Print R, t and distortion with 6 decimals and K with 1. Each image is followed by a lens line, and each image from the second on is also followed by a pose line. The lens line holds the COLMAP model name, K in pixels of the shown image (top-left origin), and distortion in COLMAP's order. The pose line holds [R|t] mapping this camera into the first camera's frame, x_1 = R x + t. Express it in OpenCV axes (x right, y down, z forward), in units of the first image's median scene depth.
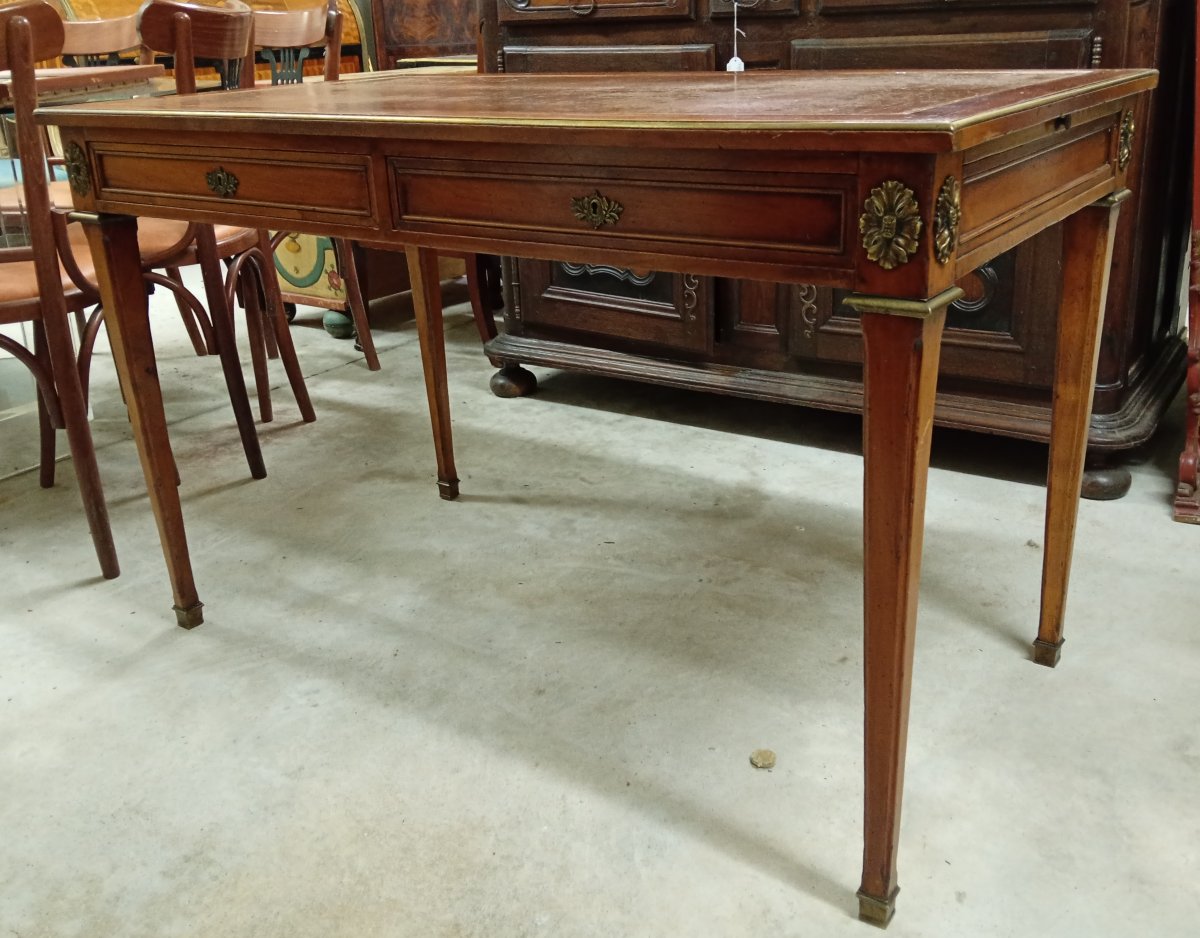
lens RADIAL K [[1181.3, 0, 601.1], [0, 1181.3, 395.8], [0, 0, 1]] dist [0.067916, -0.188414]
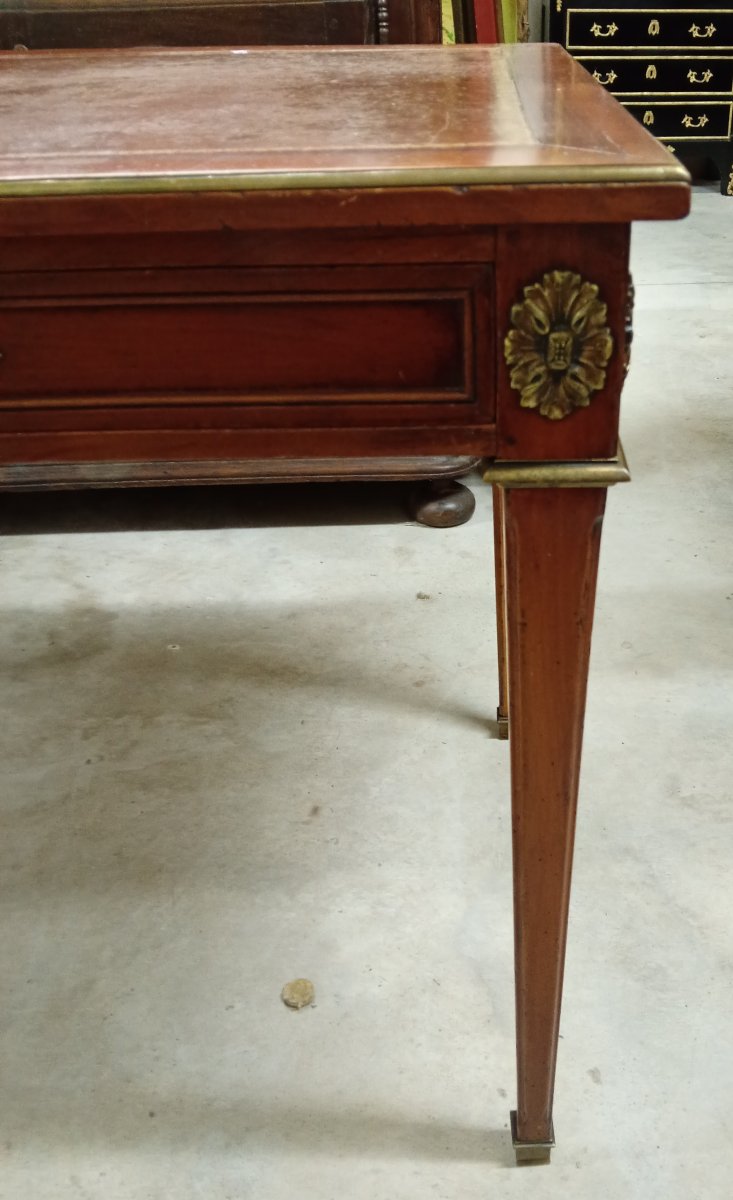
lens RADIAL K [[1076.4, 0, 501.9], [0, 1076.4, 639.2], [0, 0, 1]] dist [0.086302, -0.208330]
pose [[0.794176, -0.294142, 0.531756, -0.064222], [0.156366, 0.944498, 0.288918, -0.095706], [-0.587226, -0.146304, 0.796091, 0.322248]]
